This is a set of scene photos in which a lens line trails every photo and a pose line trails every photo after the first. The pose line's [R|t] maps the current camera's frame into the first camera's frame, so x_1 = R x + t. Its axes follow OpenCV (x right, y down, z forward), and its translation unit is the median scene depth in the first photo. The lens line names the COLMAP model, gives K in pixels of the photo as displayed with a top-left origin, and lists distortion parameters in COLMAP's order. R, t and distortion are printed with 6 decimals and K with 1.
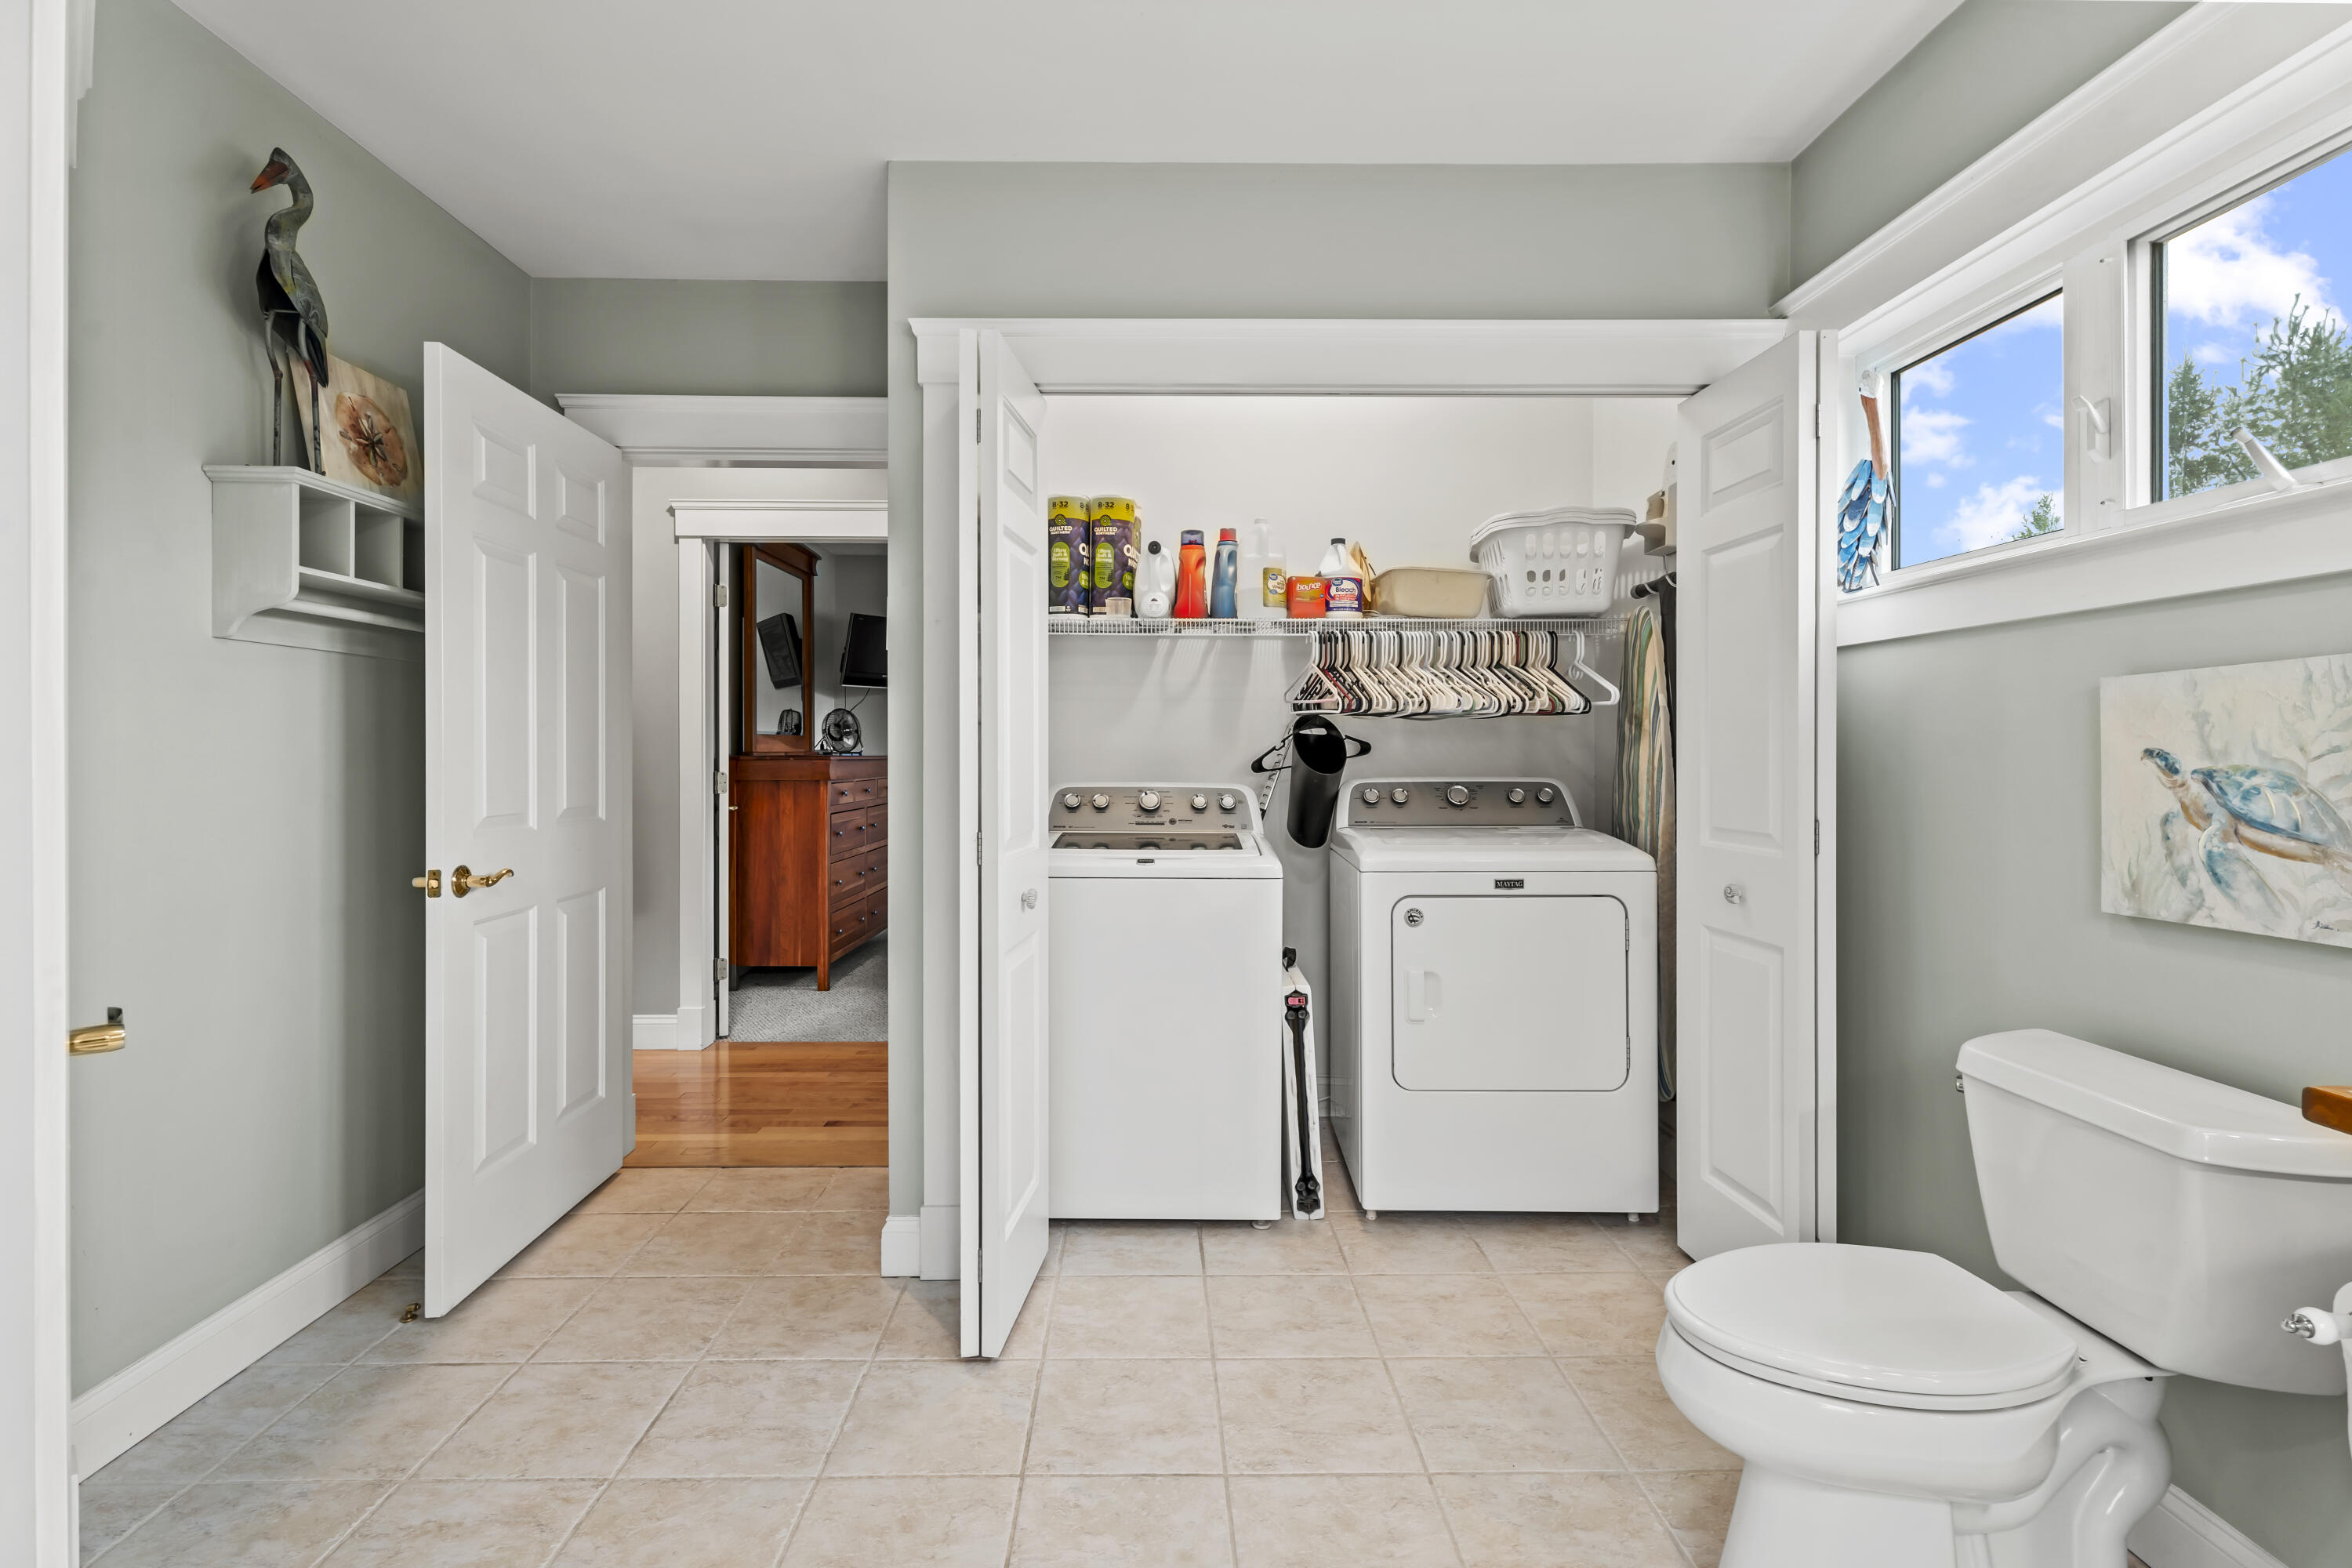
lens RADIAL K [[1052.9, 0, 1164.1], [0, 1052.9, 768.6], [0, 0, 1]] dist [0.002911, 0.000074]
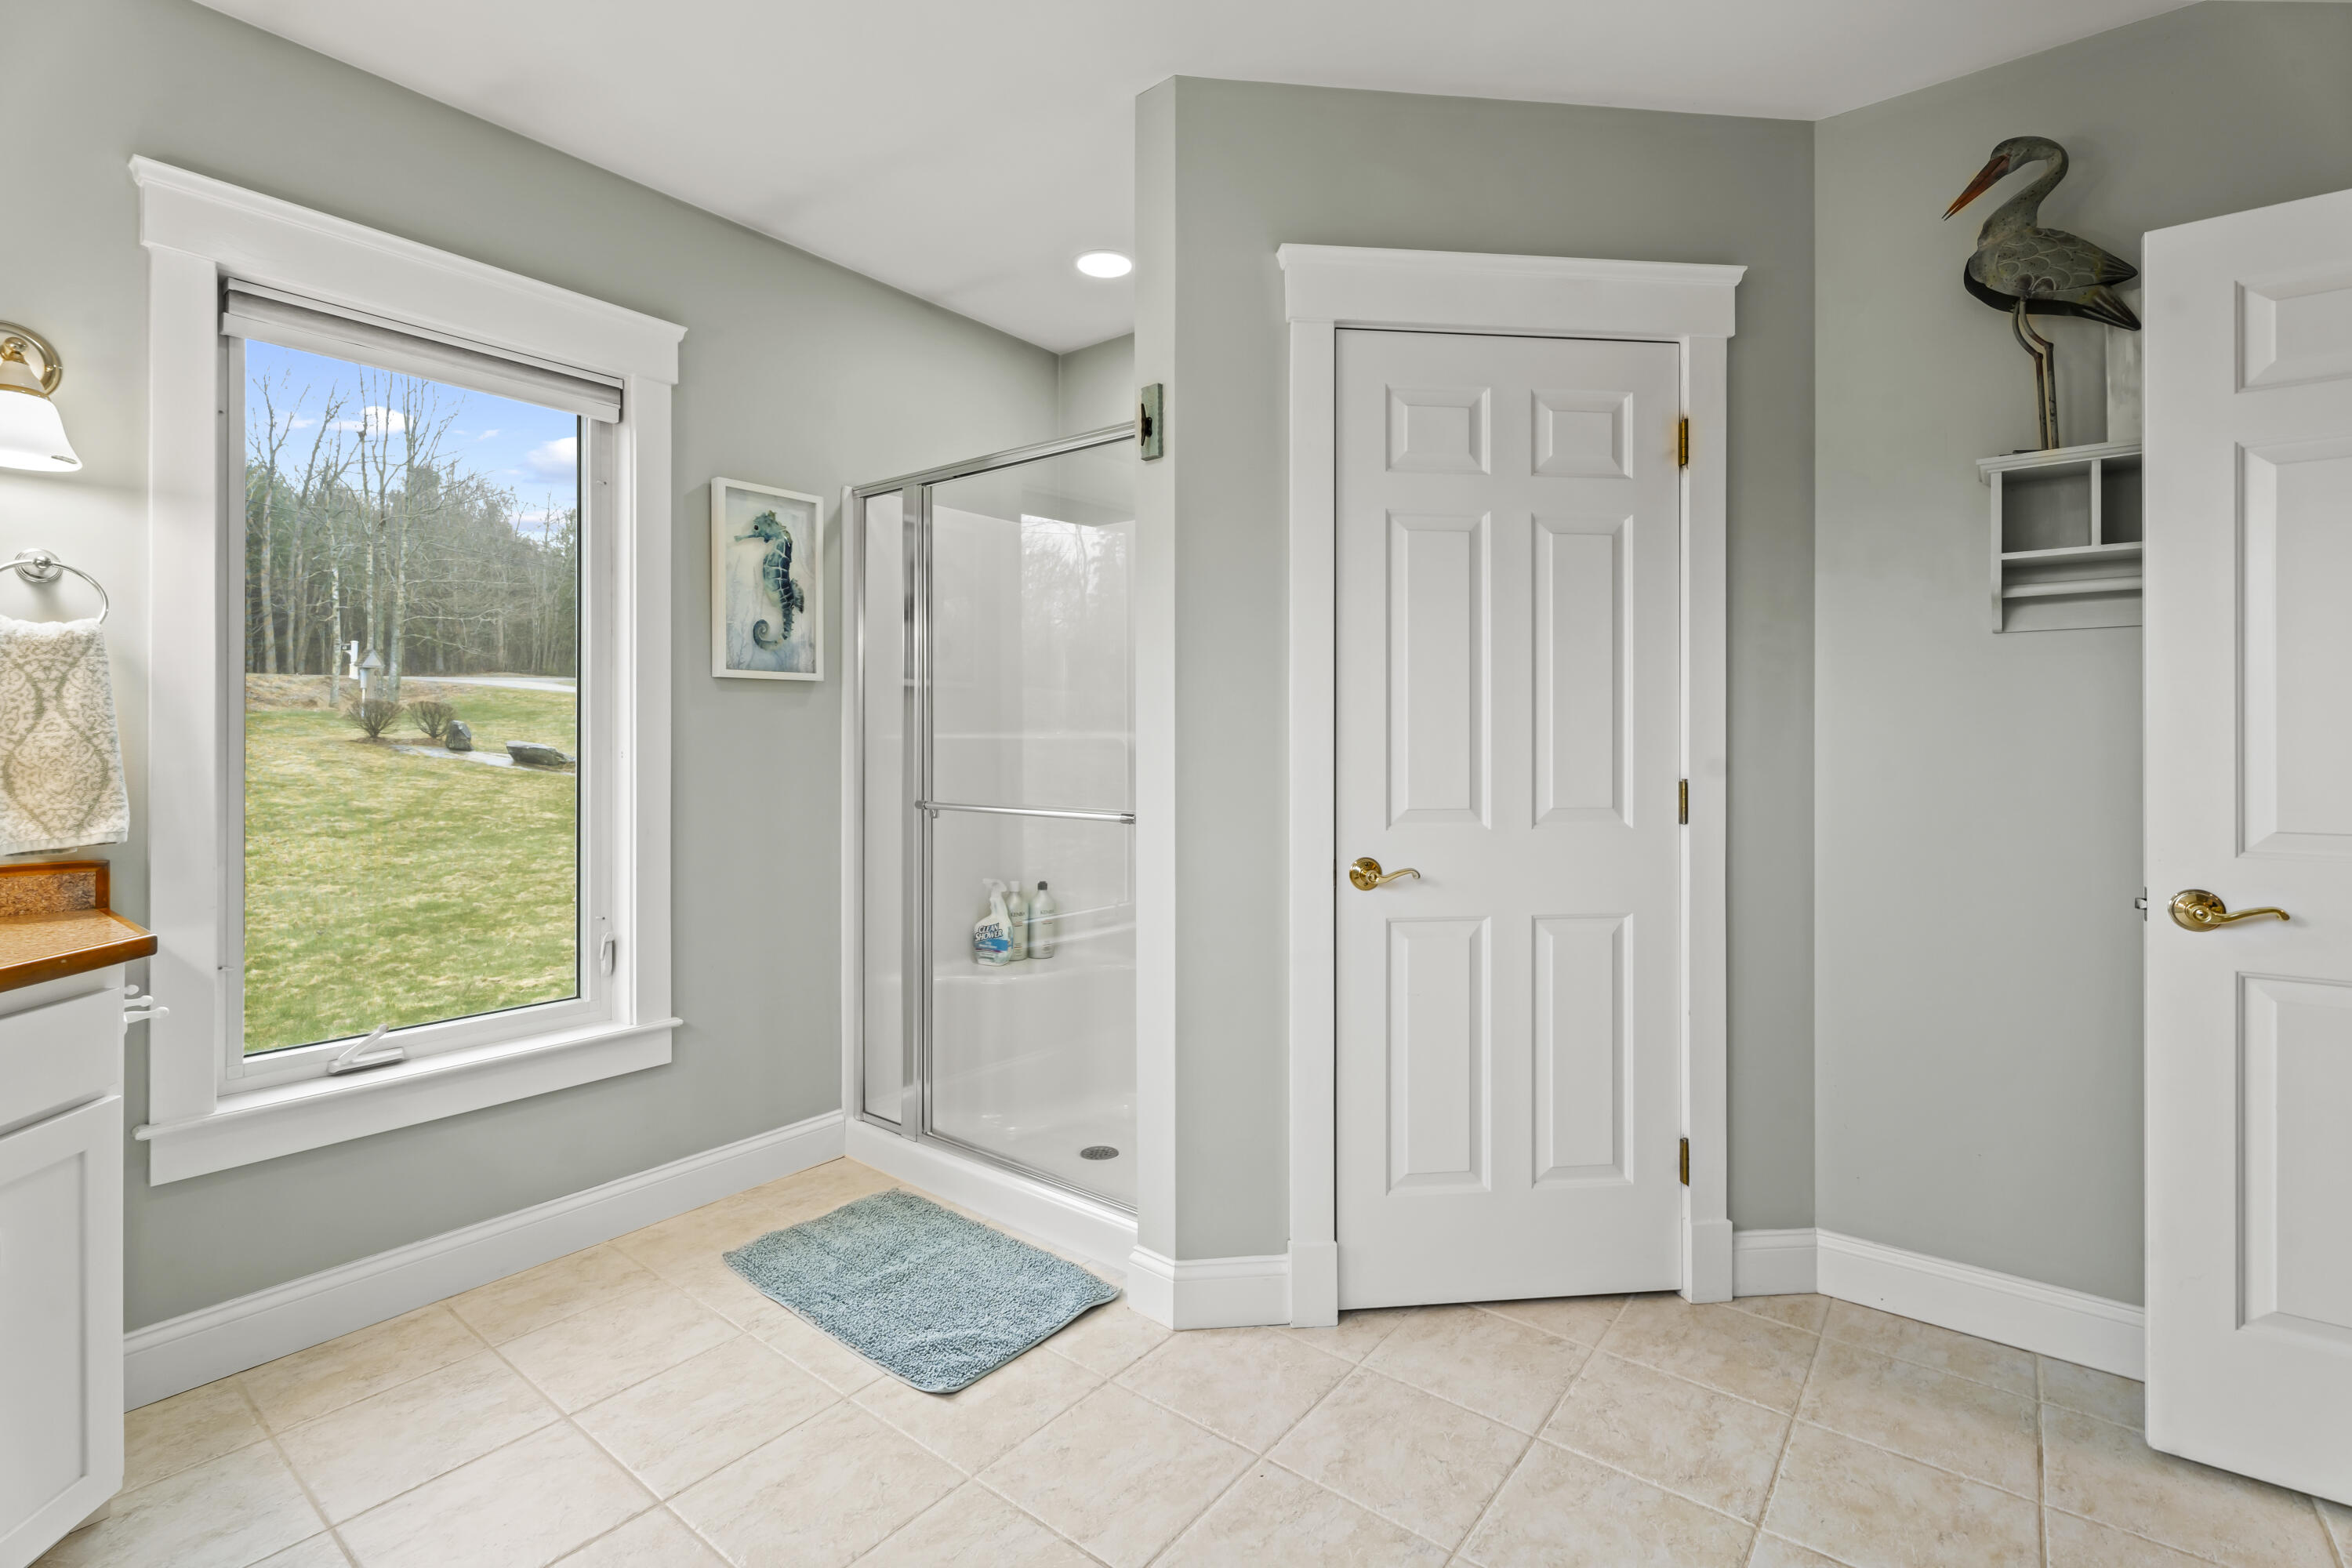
lens RADIAL K [[1052.9, 0, 1164.1], [0, 1052.9, 768.6], [0, 0, 1]] dist [0.002911, 0.000074]
pose [[-0.635041, 0.015220, -0.772328, 0.463770], [-0.009928, 0.999562, 0.027862, -0.010827], [0.772415, 0.025361, -0.634612, 1.064531]]
